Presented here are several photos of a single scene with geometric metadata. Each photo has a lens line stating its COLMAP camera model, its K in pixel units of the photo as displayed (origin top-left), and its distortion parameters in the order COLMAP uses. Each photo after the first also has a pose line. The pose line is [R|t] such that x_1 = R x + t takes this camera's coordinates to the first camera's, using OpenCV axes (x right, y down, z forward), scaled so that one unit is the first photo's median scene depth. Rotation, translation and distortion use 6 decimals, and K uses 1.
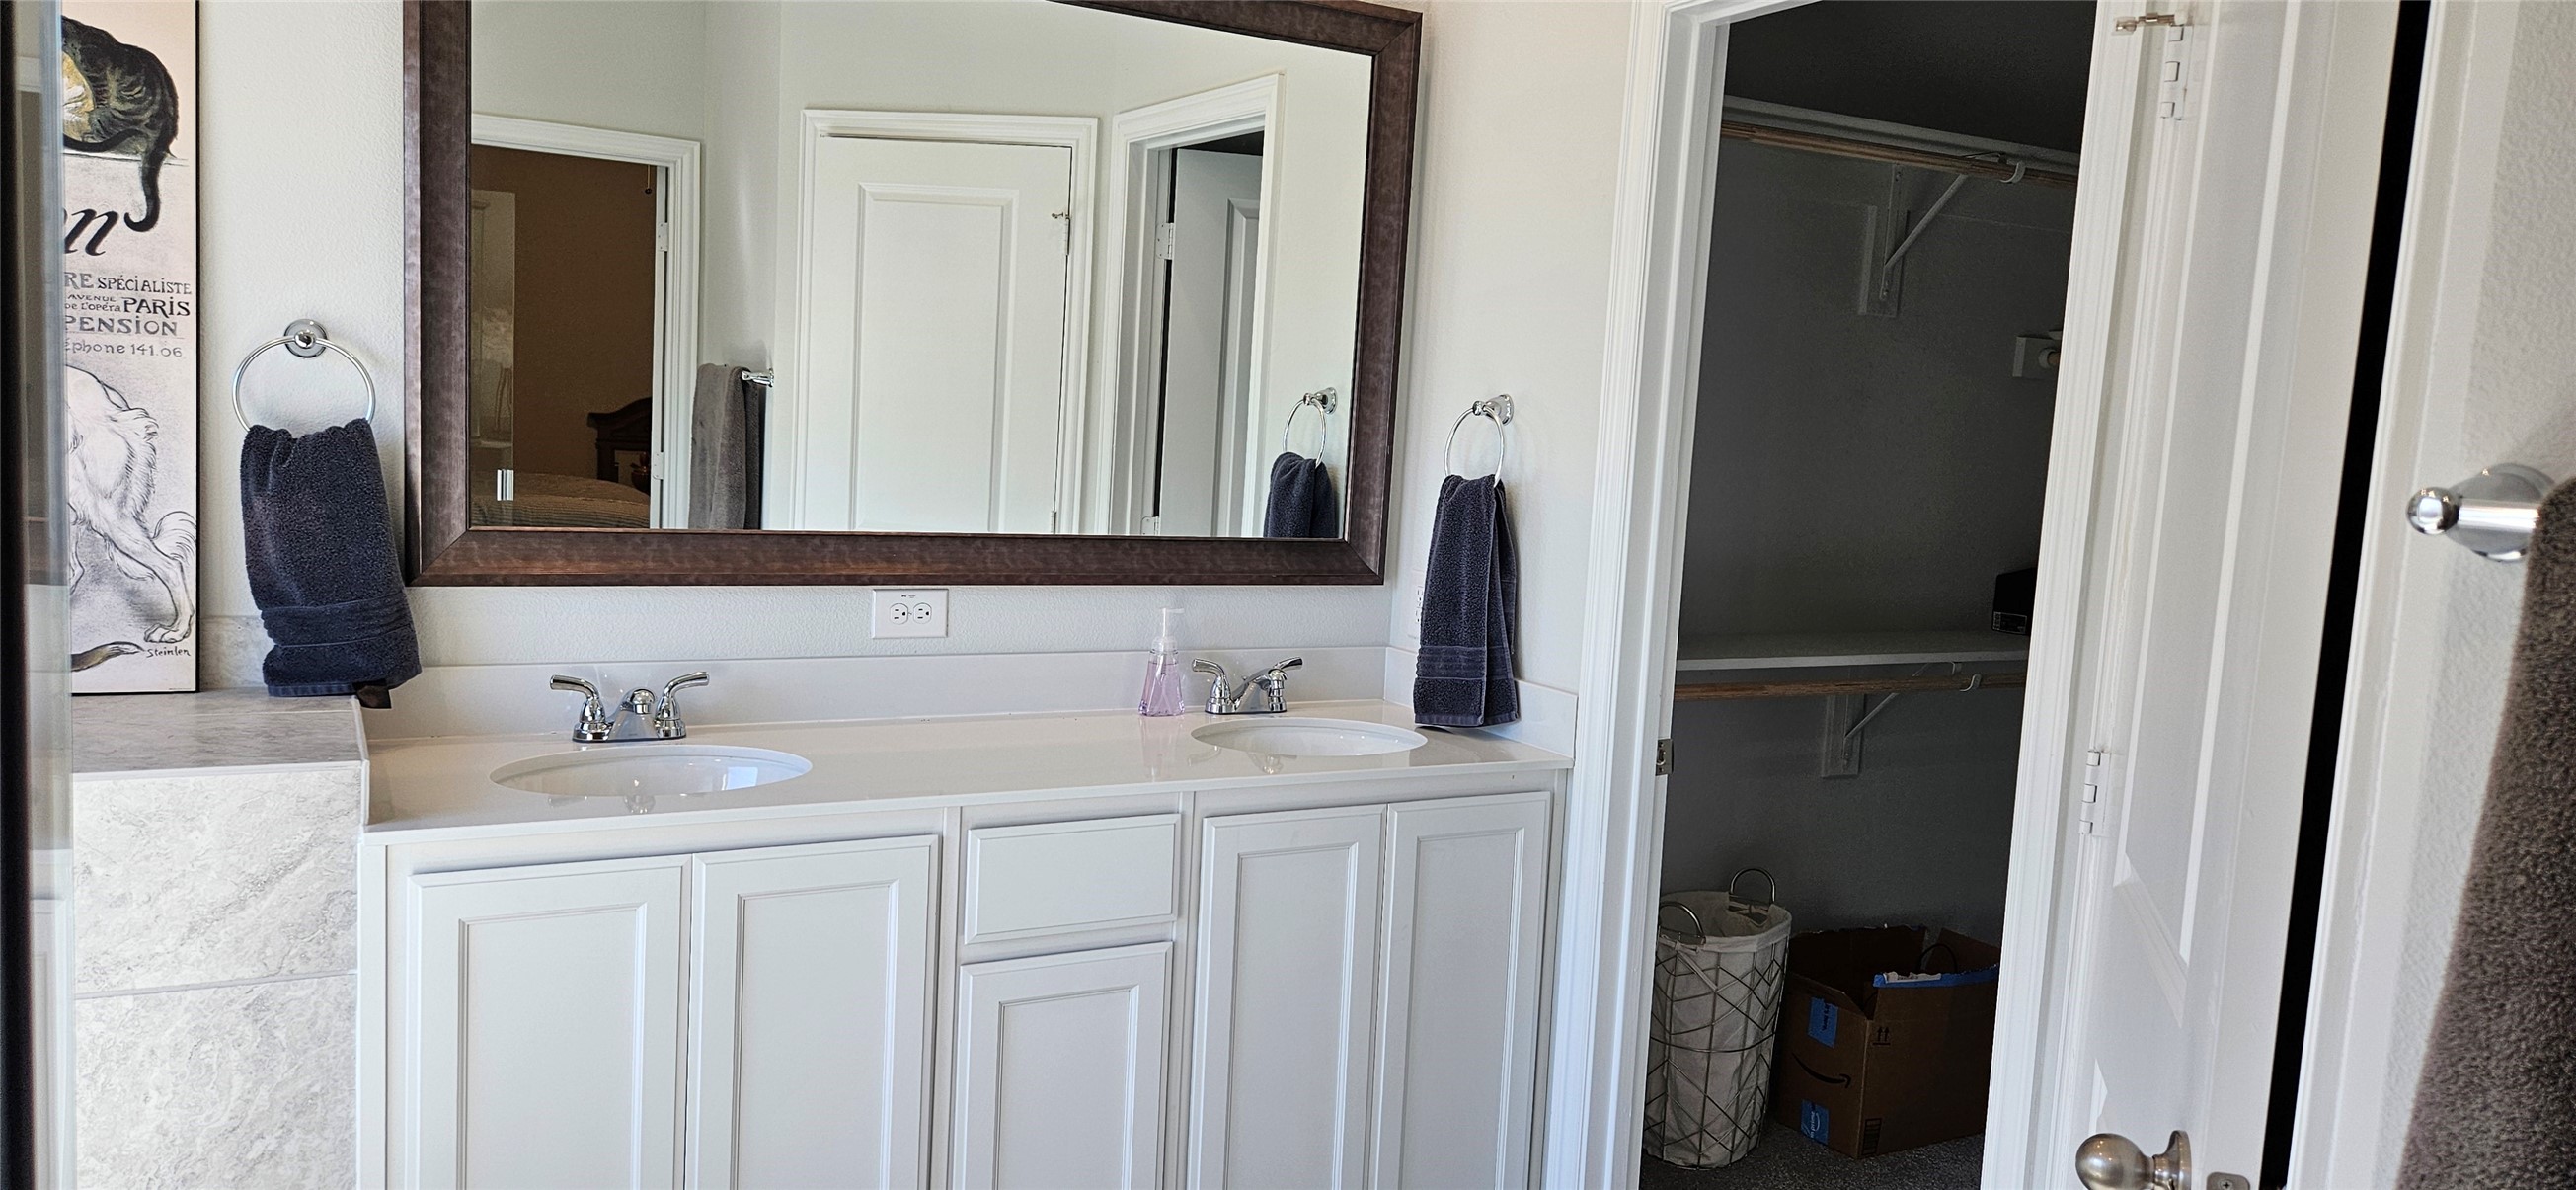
lens RADIAL K [[1714.8, 0, 1265.4], [0, 1714.8, 601.6], [0, 0, 1]] dist [0.069591, -0.048953]
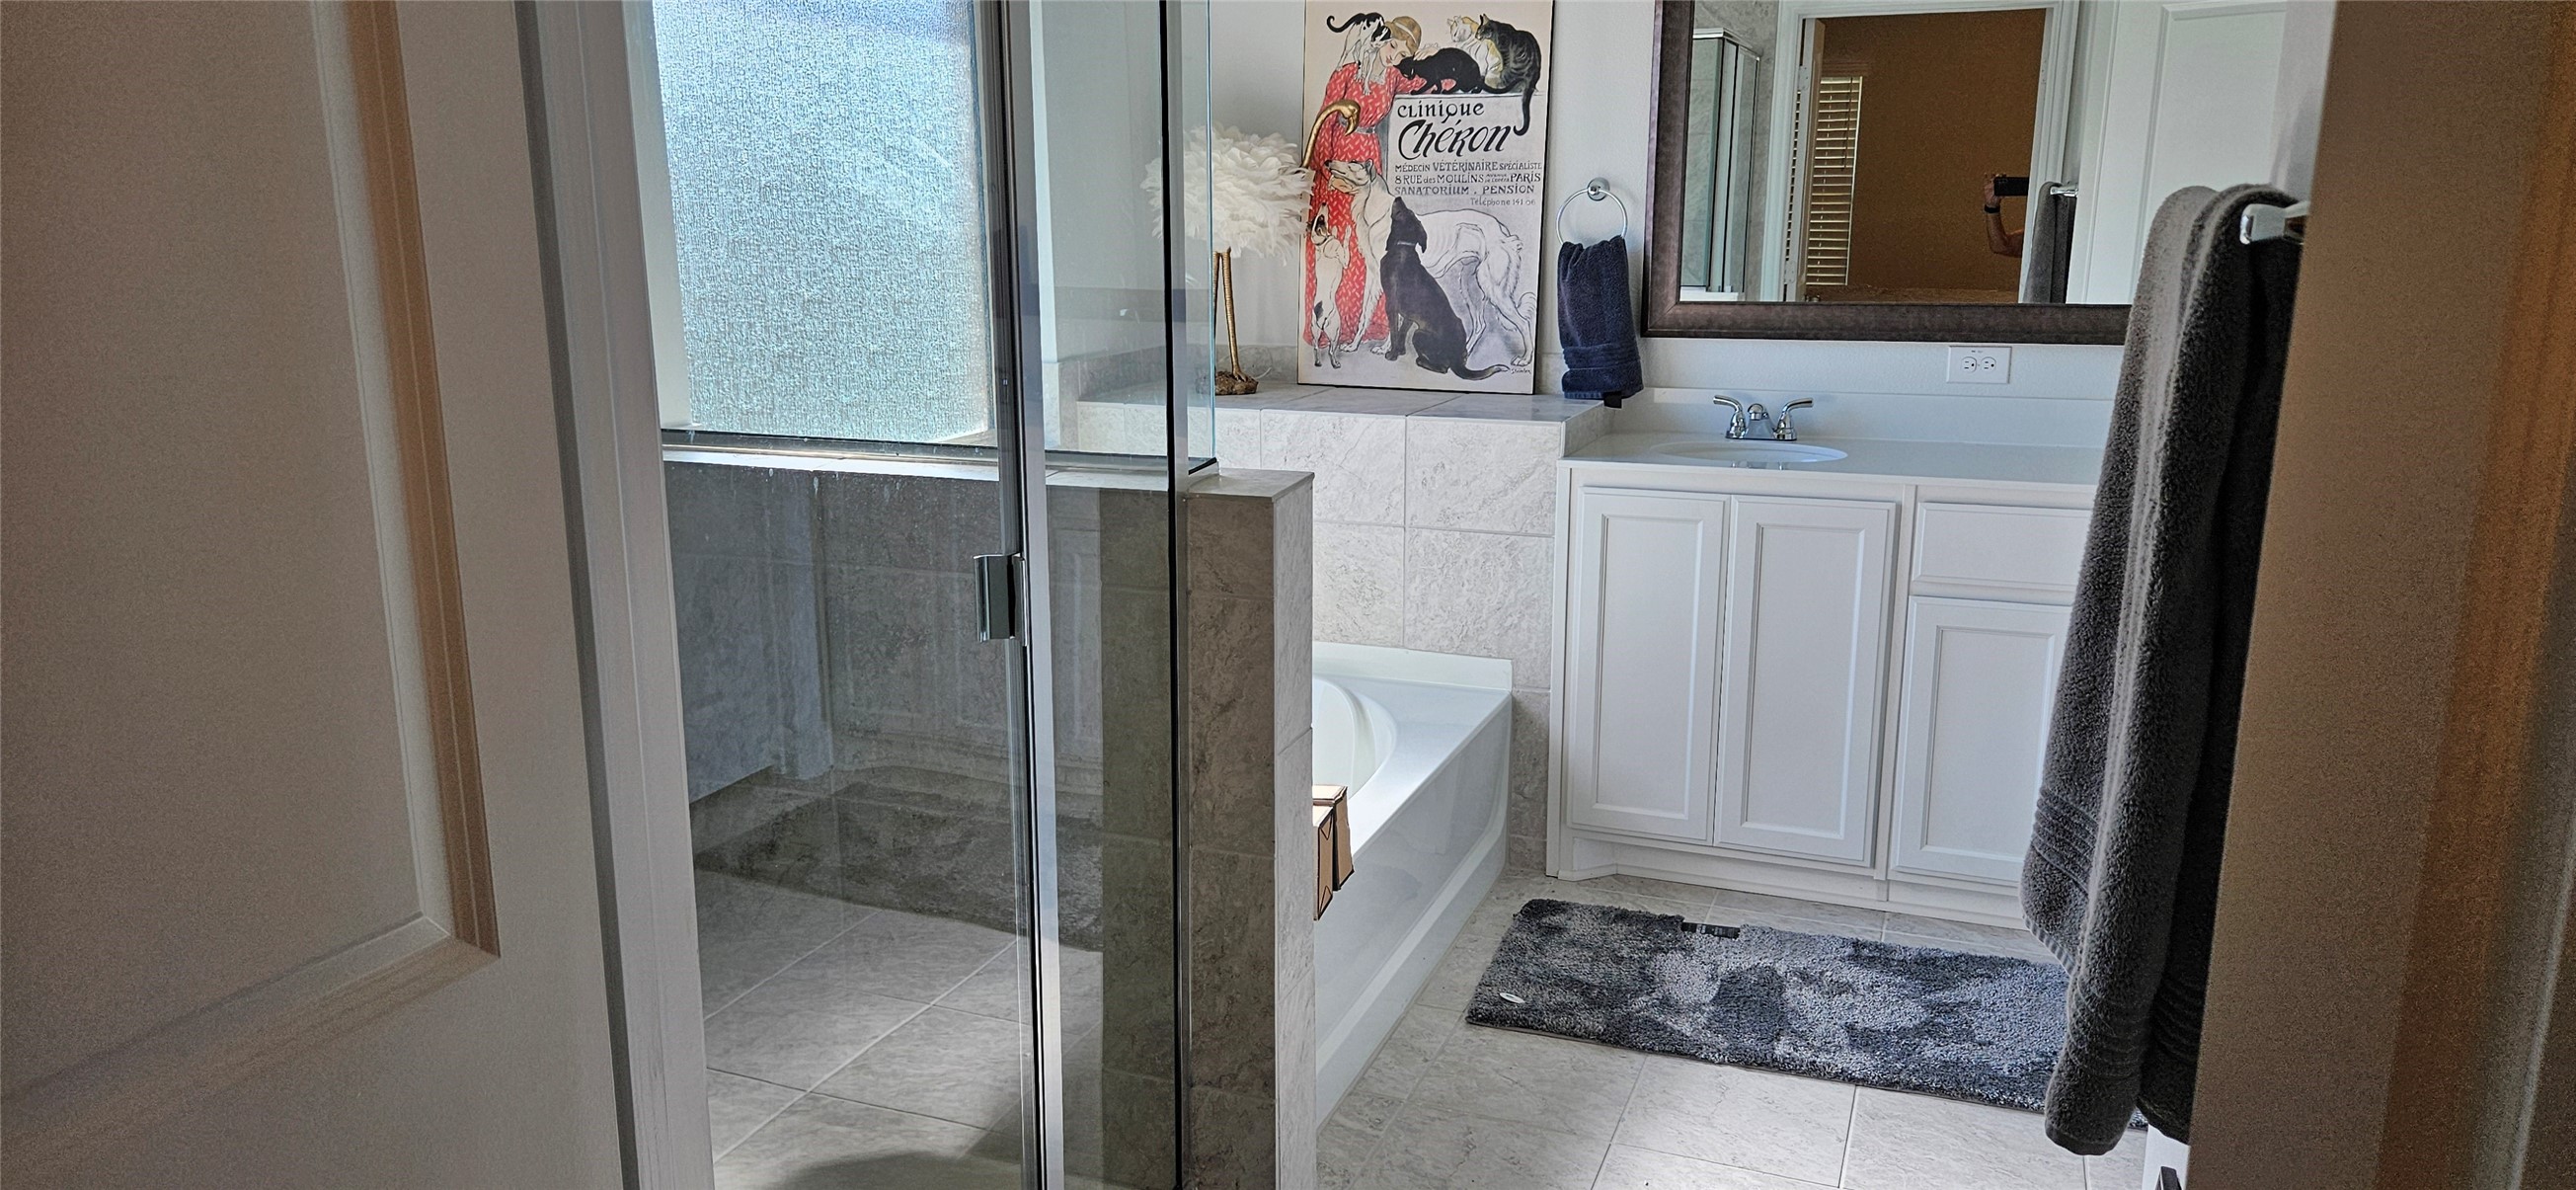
lens RADIAL K [[1714.8, 0, 1294.7], [0, 1714.8, 585.1], [0, 0, 1]] dist [0.069591, -0.048953]
pose [[0.646954, 0.107870, -0.754861, 0.596343], [-0.044345, 0.993590, 0.103979, 0.074807], [0.761239, -0.033795, 0.647590, -0.344746]]
